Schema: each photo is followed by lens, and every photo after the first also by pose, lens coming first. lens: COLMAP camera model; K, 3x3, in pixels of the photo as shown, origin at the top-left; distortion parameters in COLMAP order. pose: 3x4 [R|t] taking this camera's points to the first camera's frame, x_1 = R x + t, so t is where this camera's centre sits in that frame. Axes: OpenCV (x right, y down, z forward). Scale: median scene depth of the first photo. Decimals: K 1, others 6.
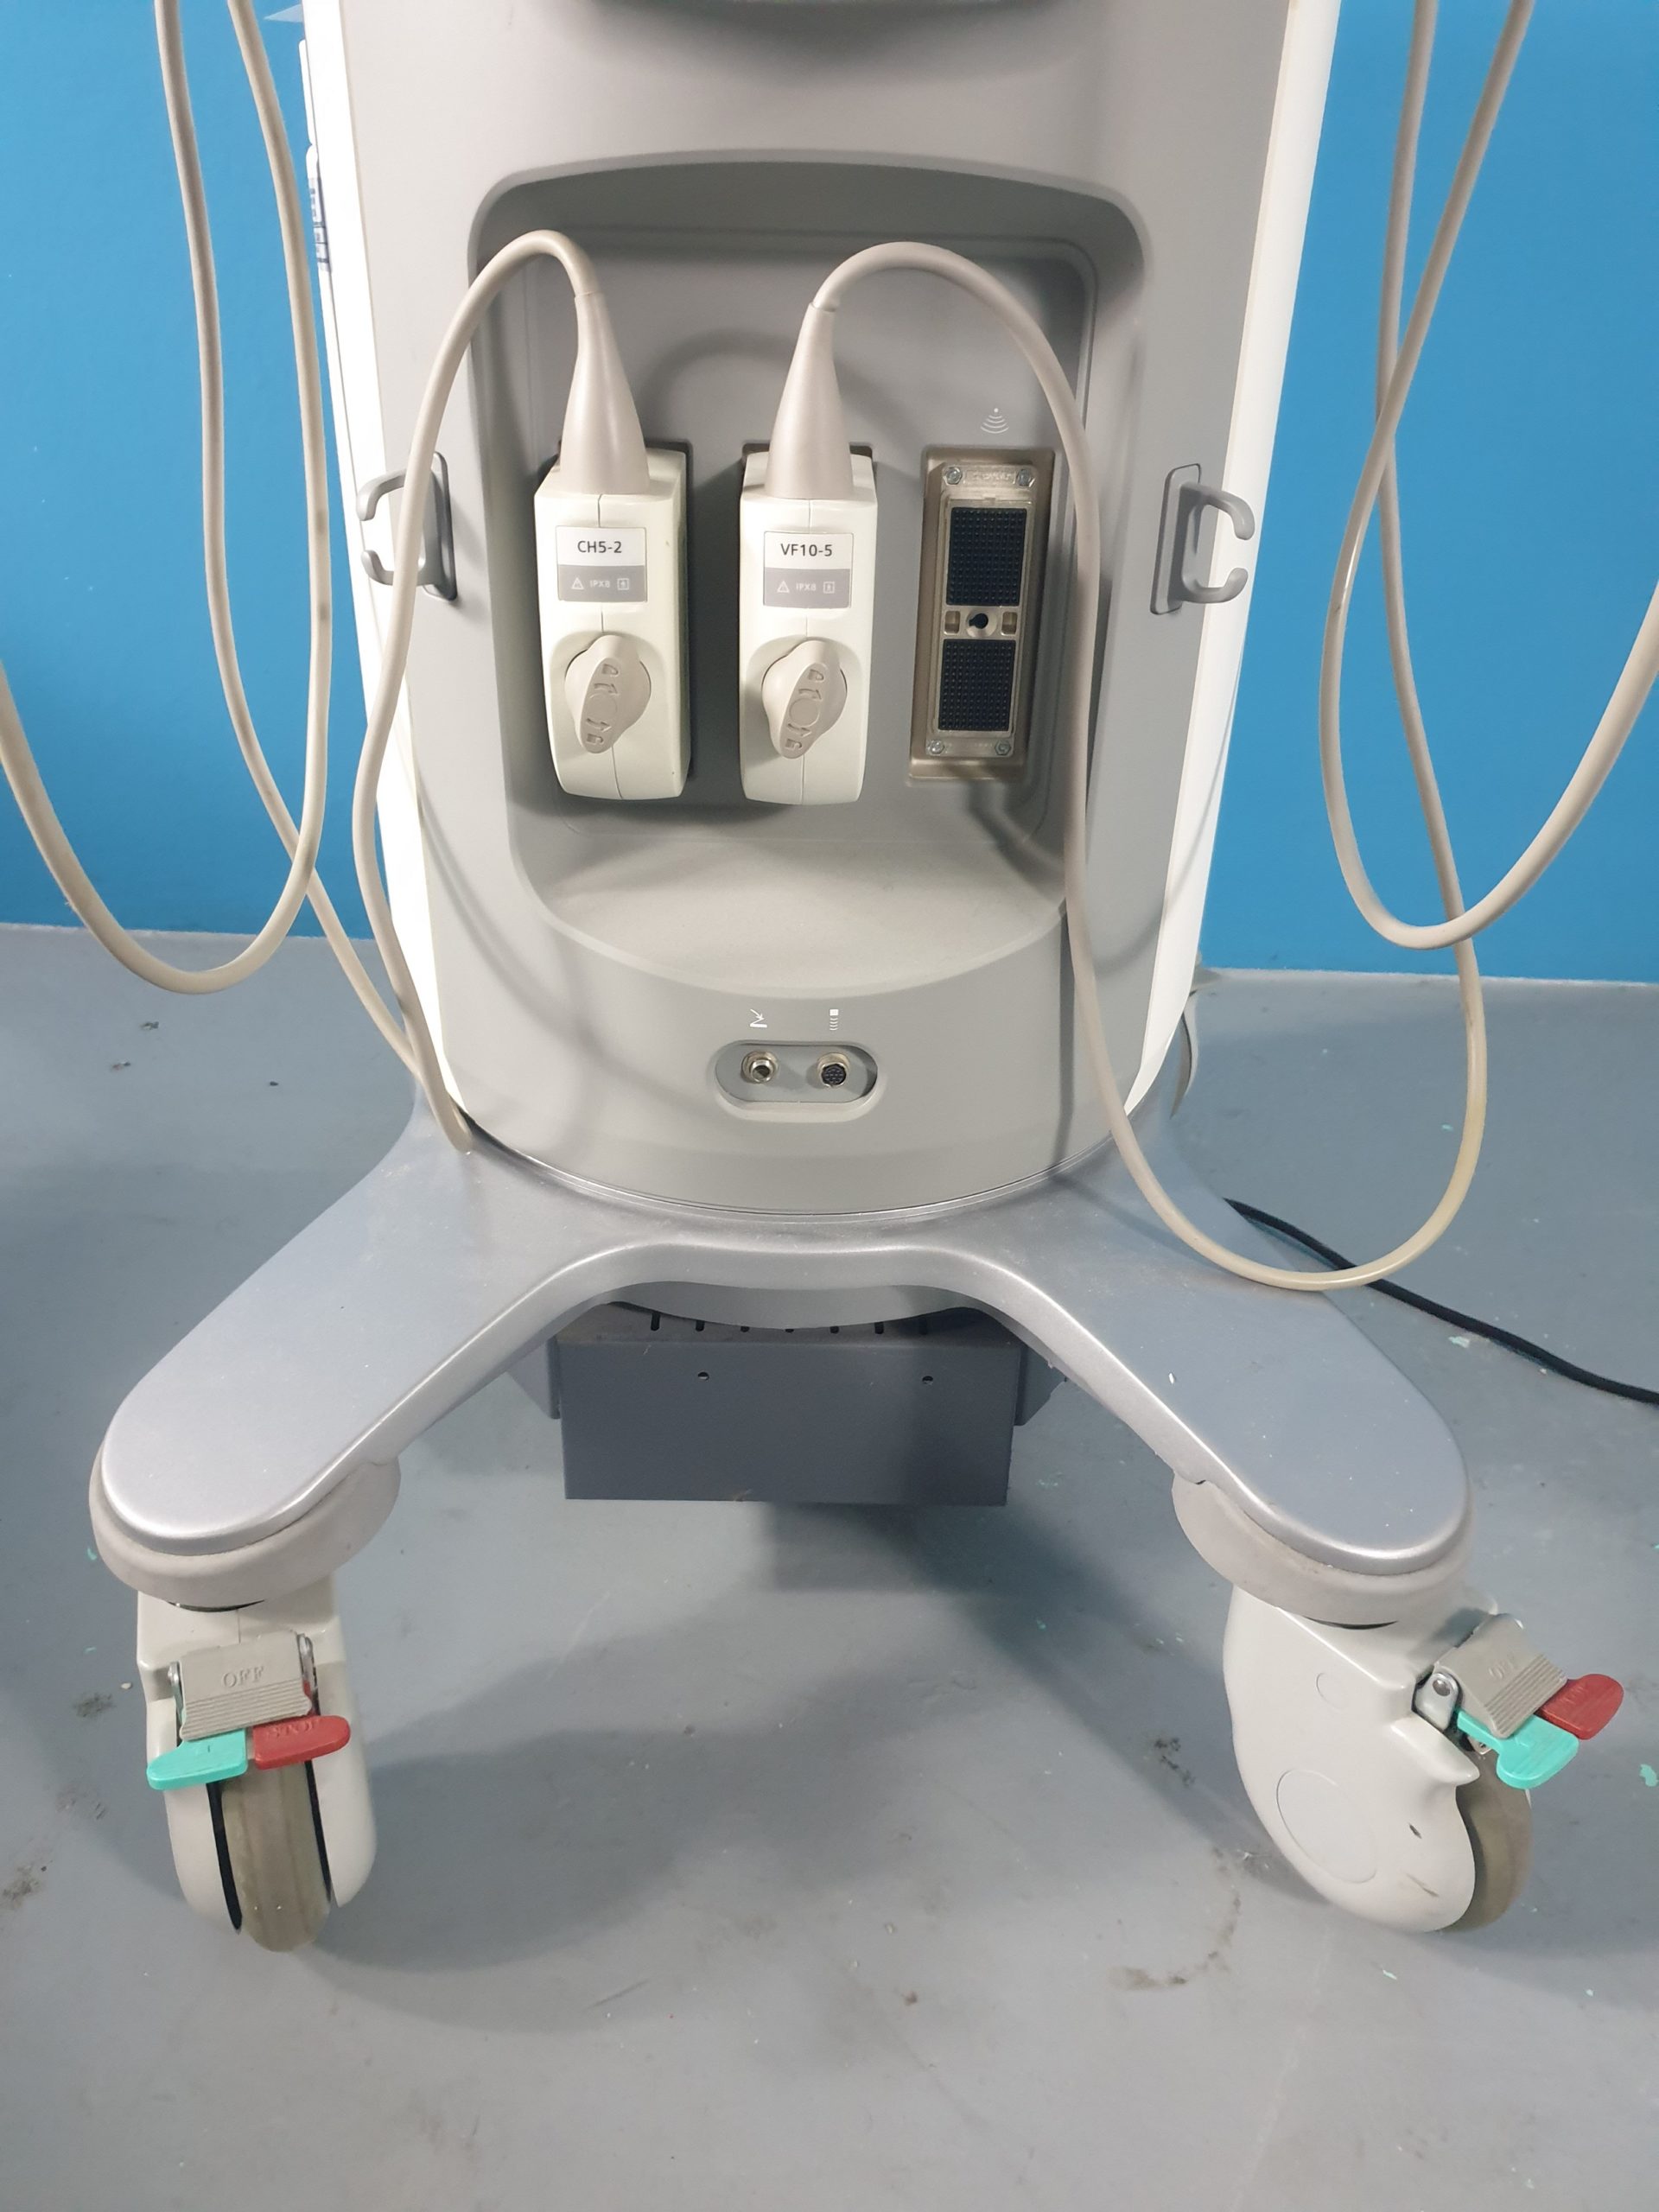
lens RADIAL K [[1628.1, 0, 826.3], [0, 1628.1, 1104.8], [0, 0, 1]] dist [-0.011511, -0.009514]
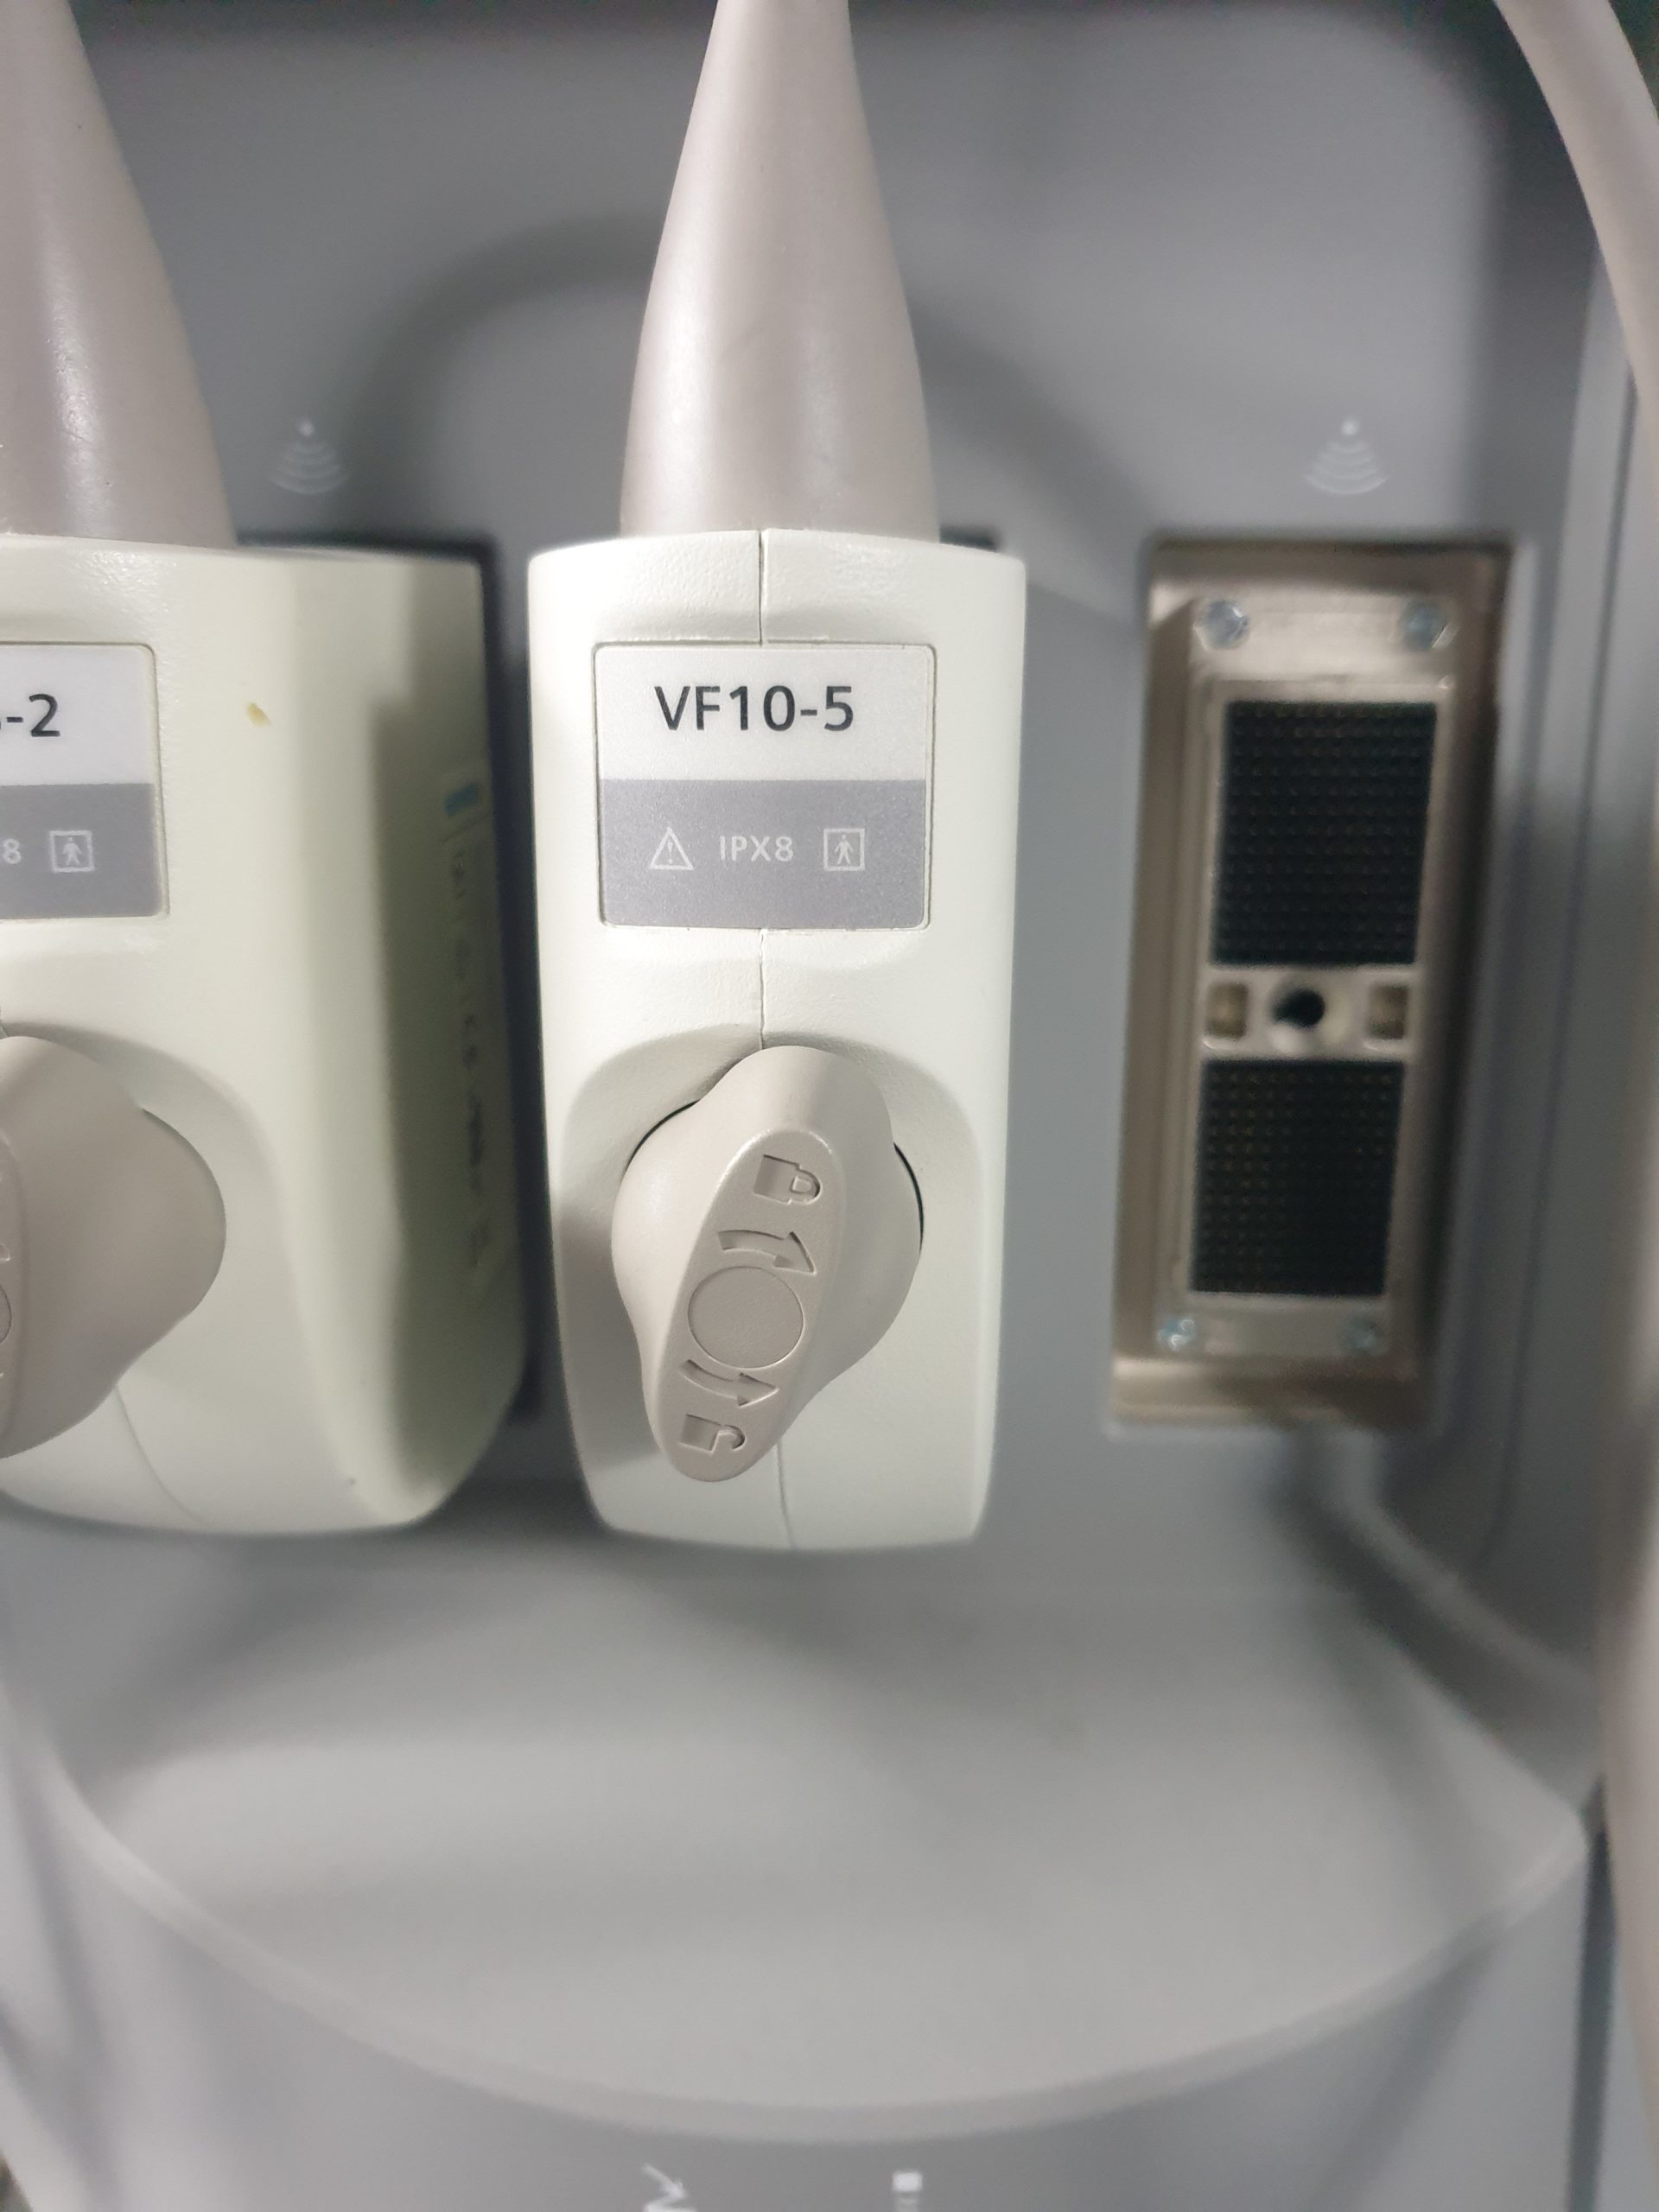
lens RADIAL K [[1628.1, 0, 819.4], [0, 1628.1, 1103.8], [0, 0, 1]] dist [-0.011511, -0.009514]
pose [[0.996091, -0.011386, -0.087599, 0.017227], [-0.012839, 0.962465, -0.271102, -0.175571], [0.087398, 0.271167, 0.958556, 0.642788]]
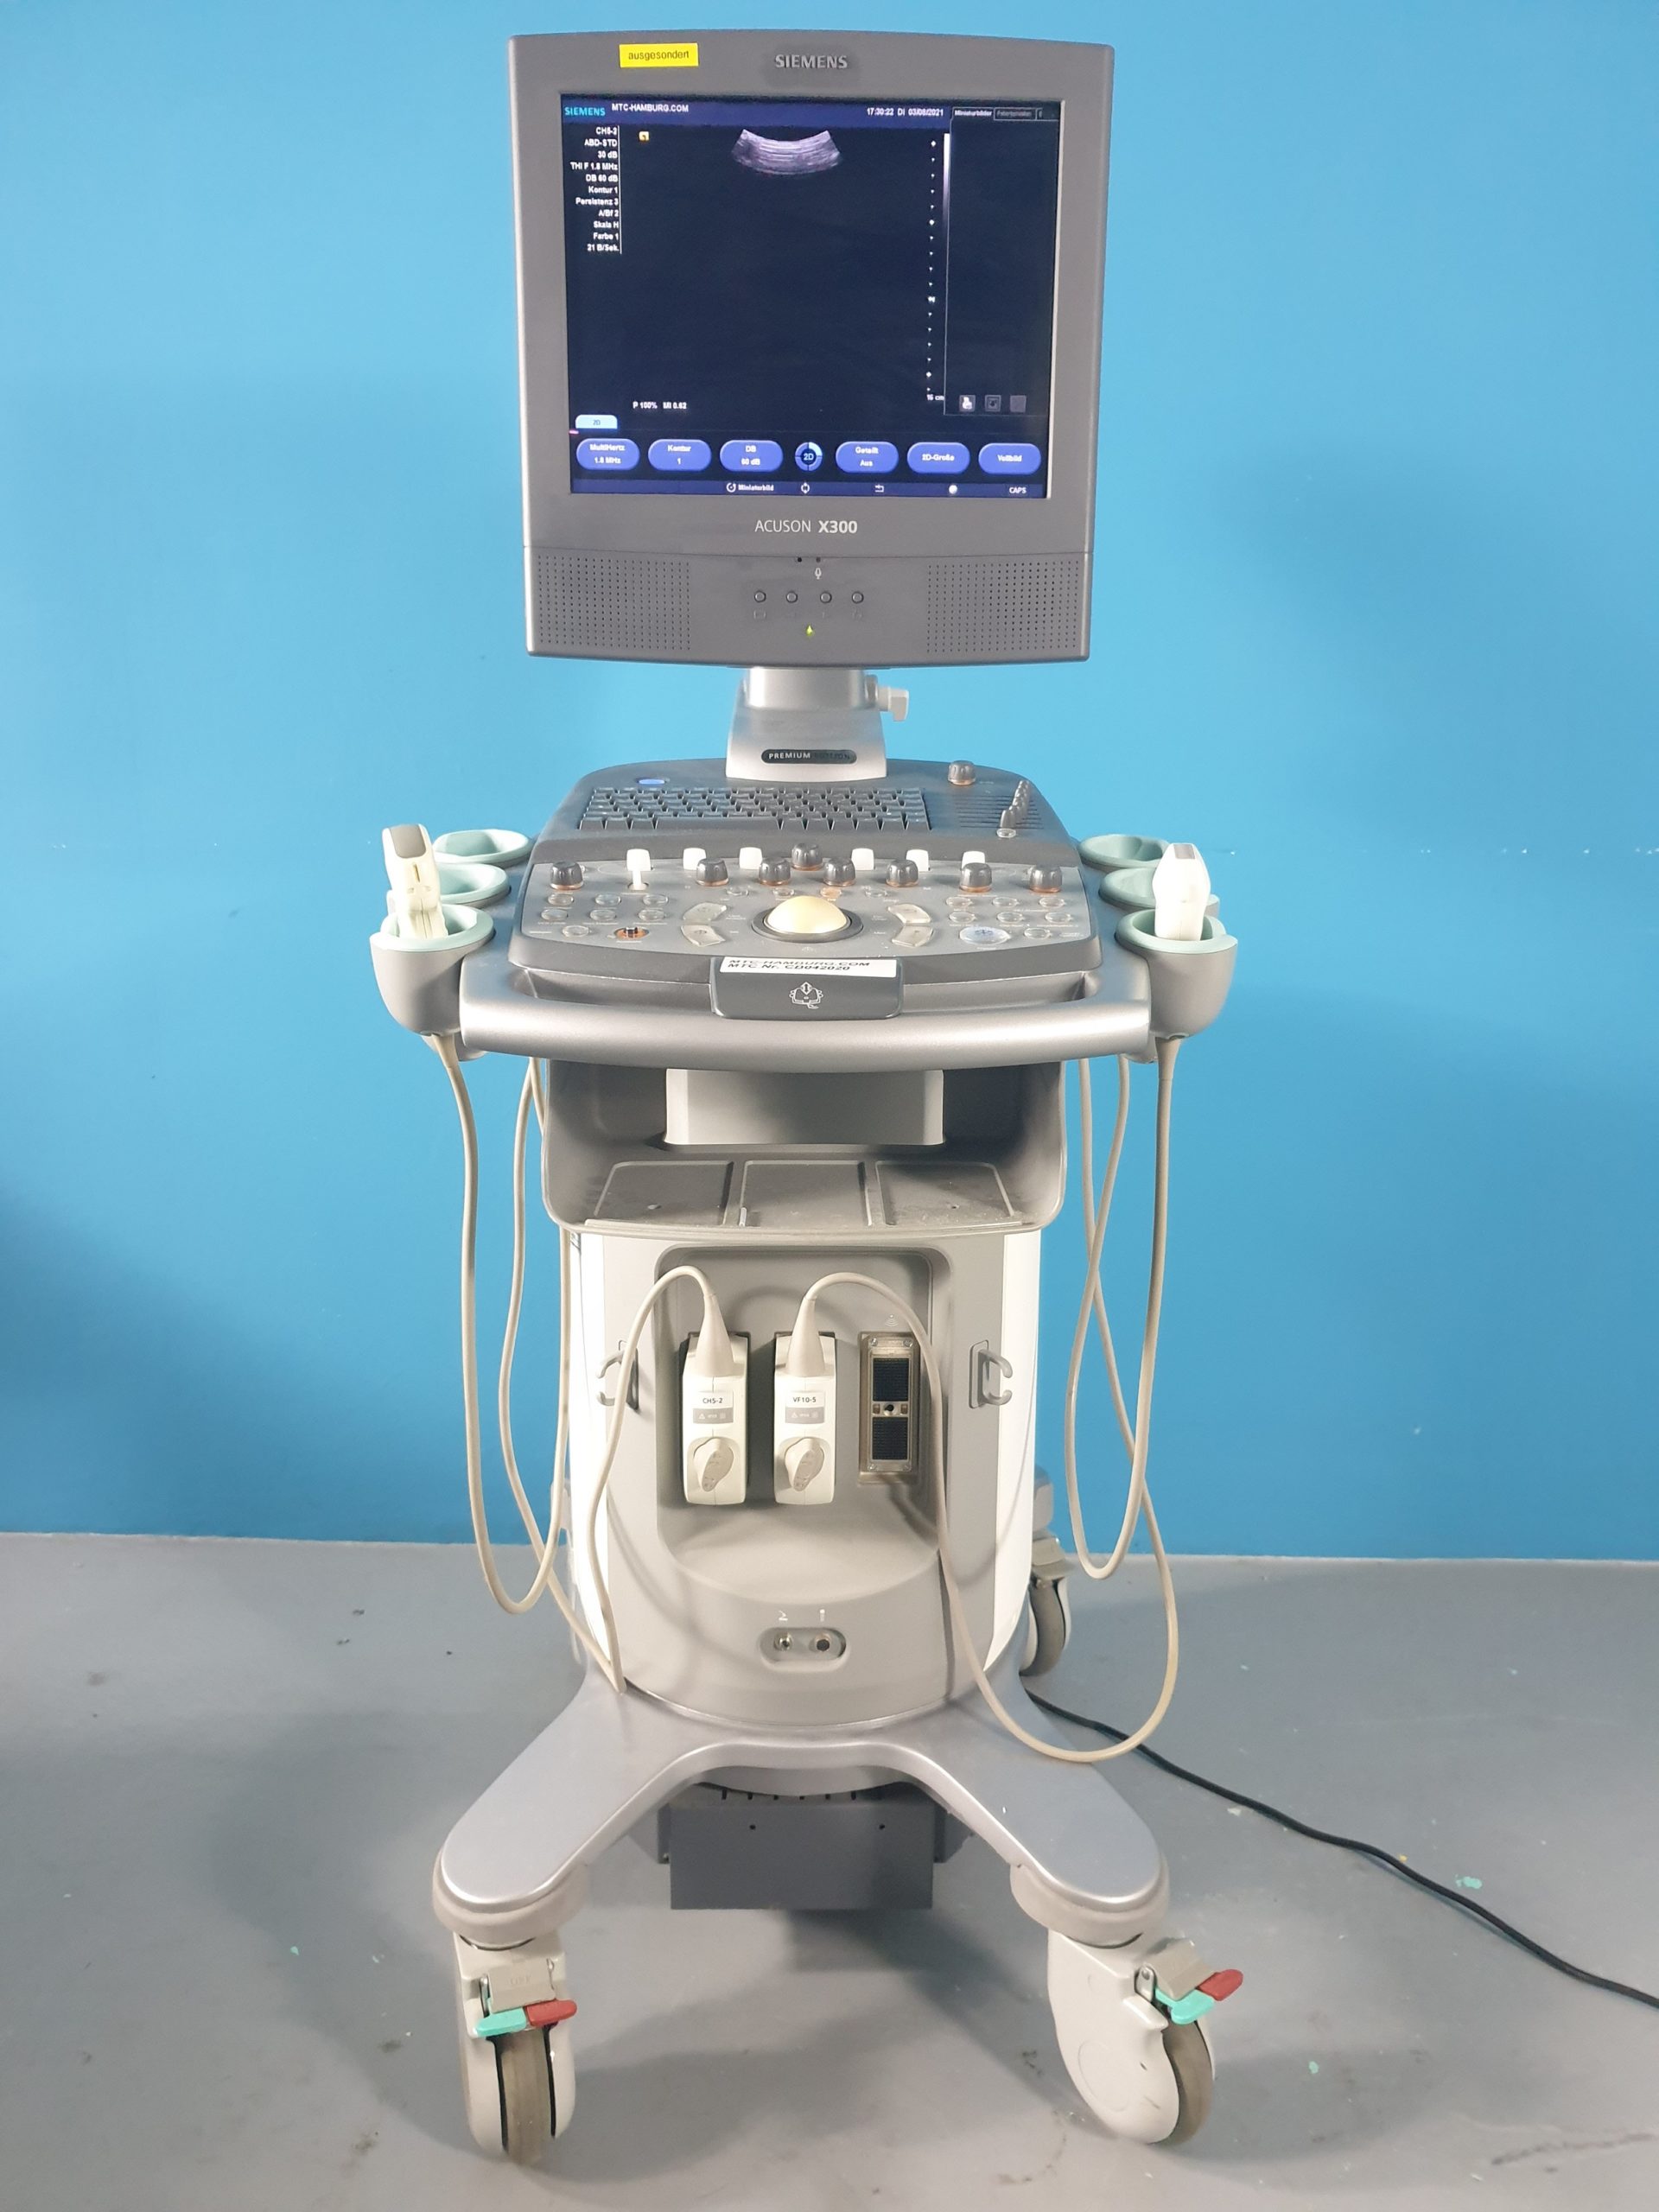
lens RADIAL K [[1628.1, 0, 826.1], [0, 1628.1, 1098.7], [0, 0, 1]] dist [-0.011511, -0.009514]
pose [[0.999780, -0.020949, 0.000563, 0.021158], [0.019986, 0.945023, -0.326393, -0.001059], [0.006306, 0.326332, 0.945234, -1.046997]]
